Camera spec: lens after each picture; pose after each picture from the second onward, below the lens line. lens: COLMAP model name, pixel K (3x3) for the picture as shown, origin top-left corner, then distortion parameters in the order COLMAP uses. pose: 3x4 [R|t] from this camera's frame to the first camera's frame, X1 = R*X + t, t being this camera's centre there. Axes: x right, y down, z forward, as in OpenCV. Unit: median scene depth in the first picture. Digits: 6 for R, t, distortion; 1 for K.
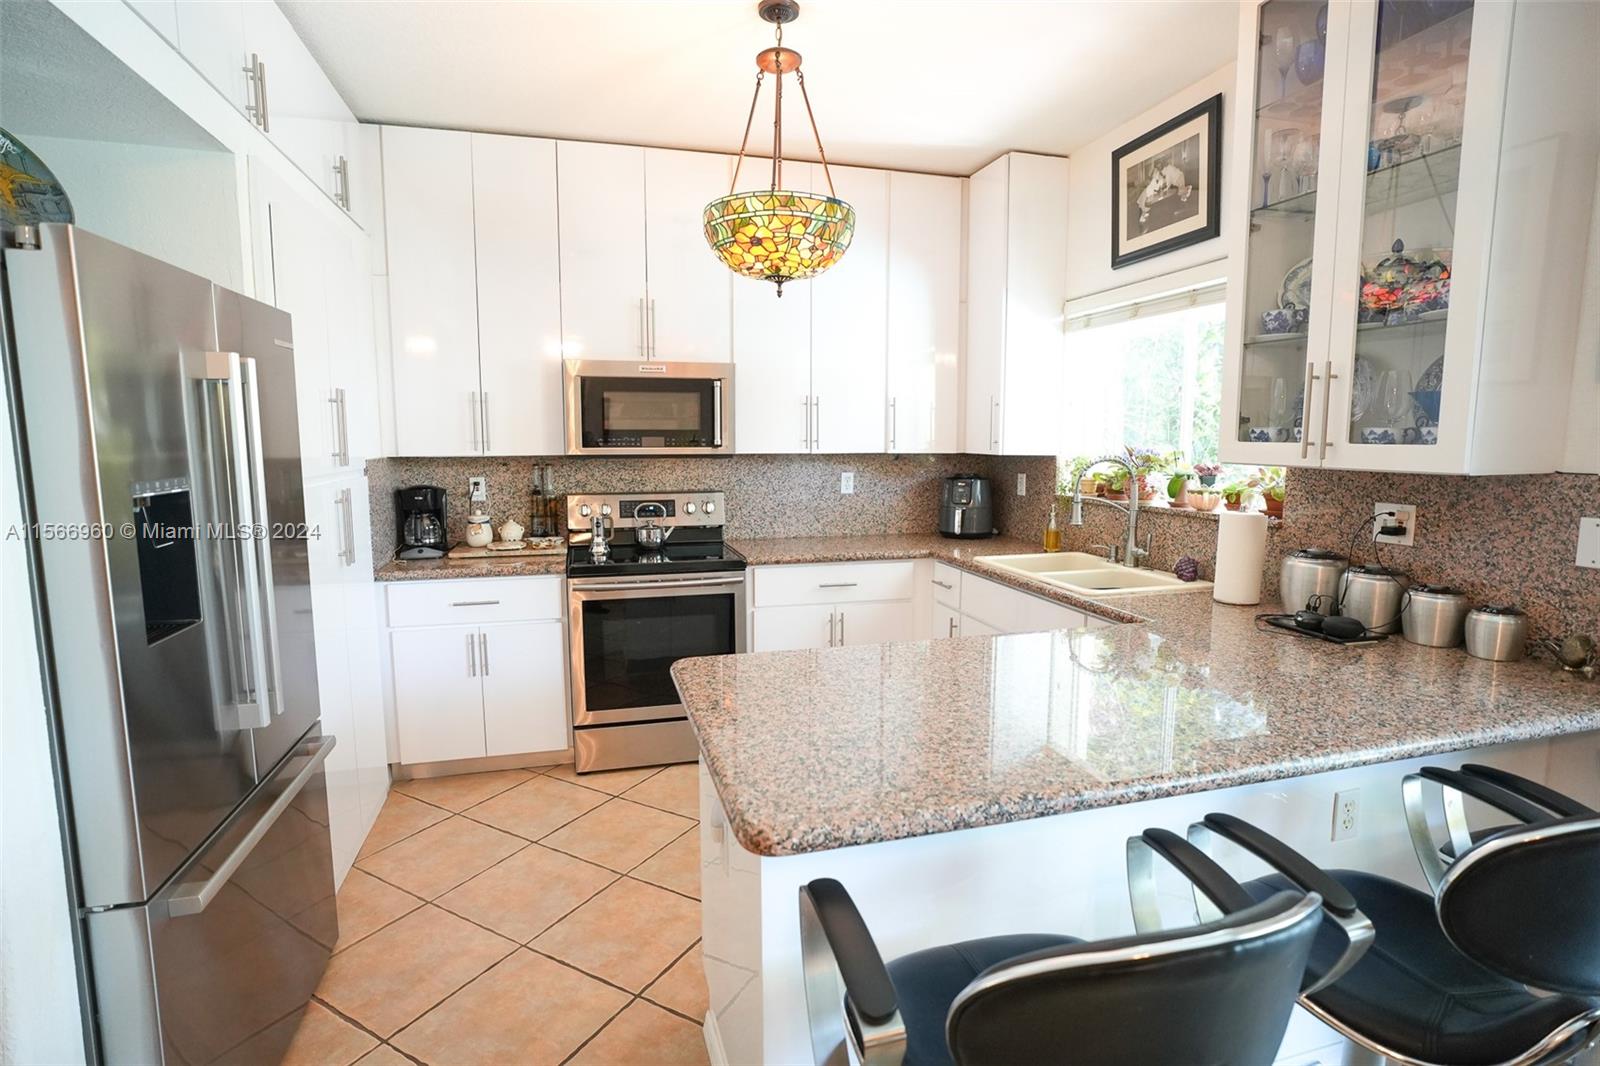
lens RADIAL K [[778.9, 0, 793.5], [0, 778.9, 533.7], [0, 0, 1]] dist [-0.031977, 0.004601]
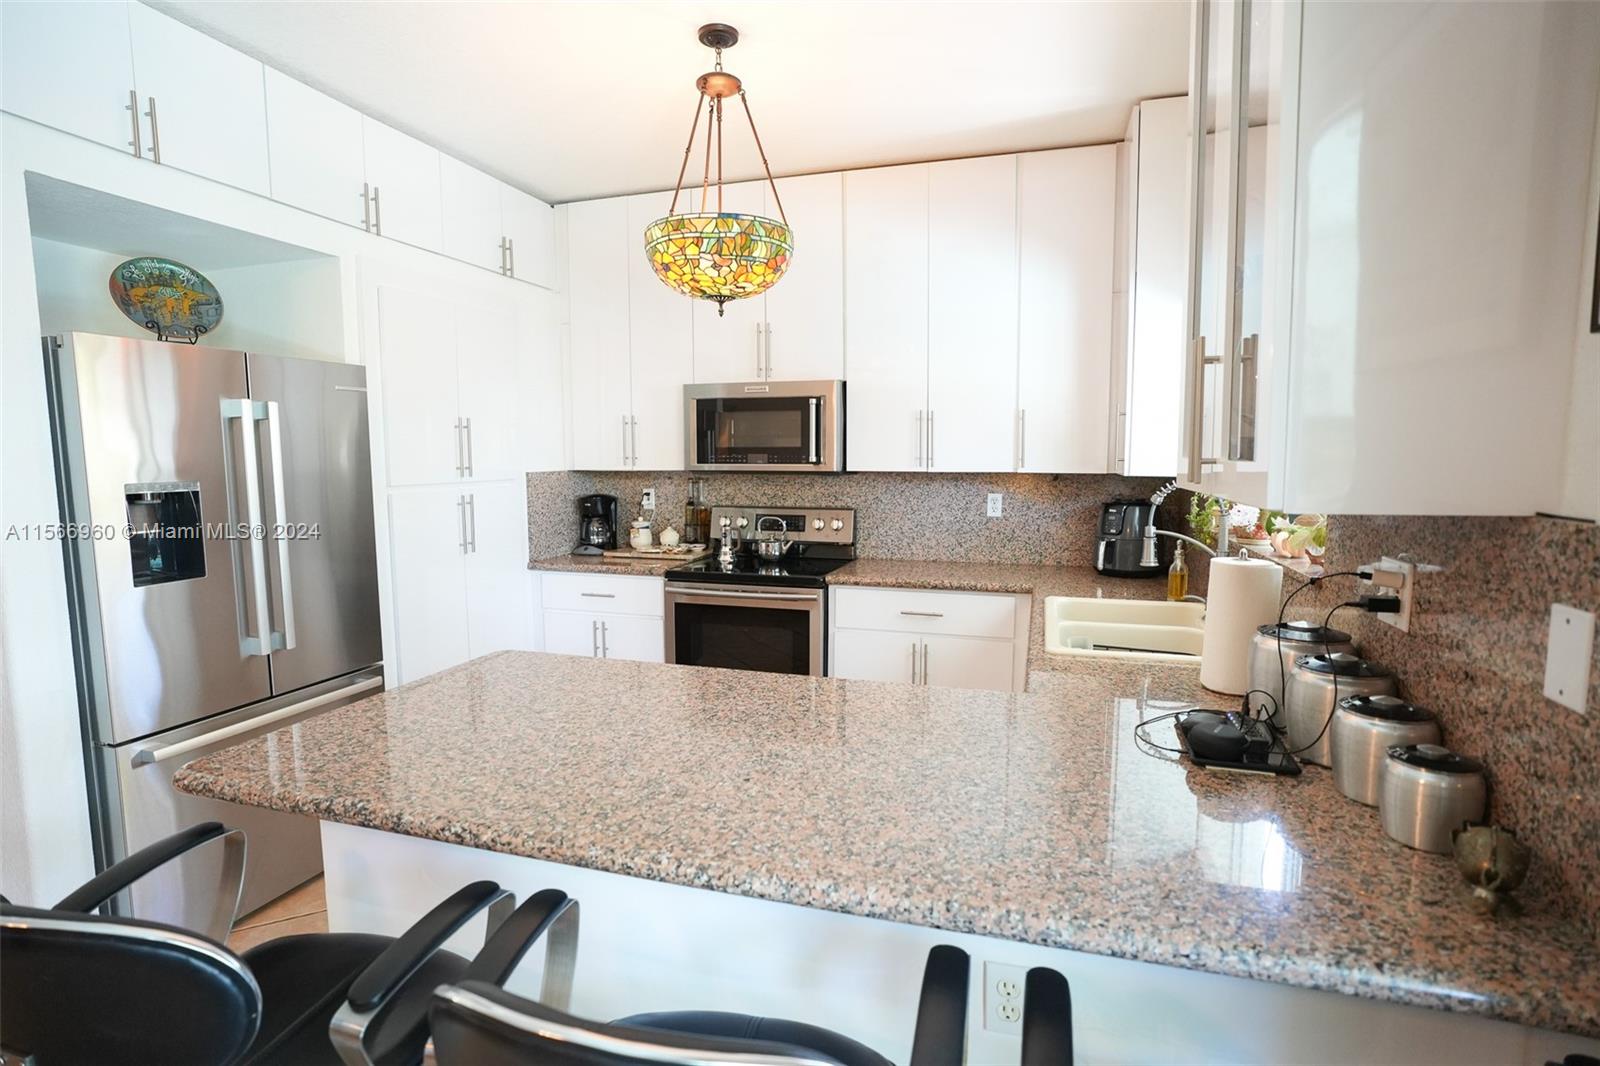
lens RADIAL K [[778.9, 0, 787.0], [0, 778.9, 533.2], [0, 0, 1]] dist [-0.031977, 0.004601]
pose [[0.838992, 0.051747, -0.541678, 0.414975], [-0.064044, 0.997940, -0.003863, -0.015784], [0.540362, 0.037932, 0.840577, 0.137705]]
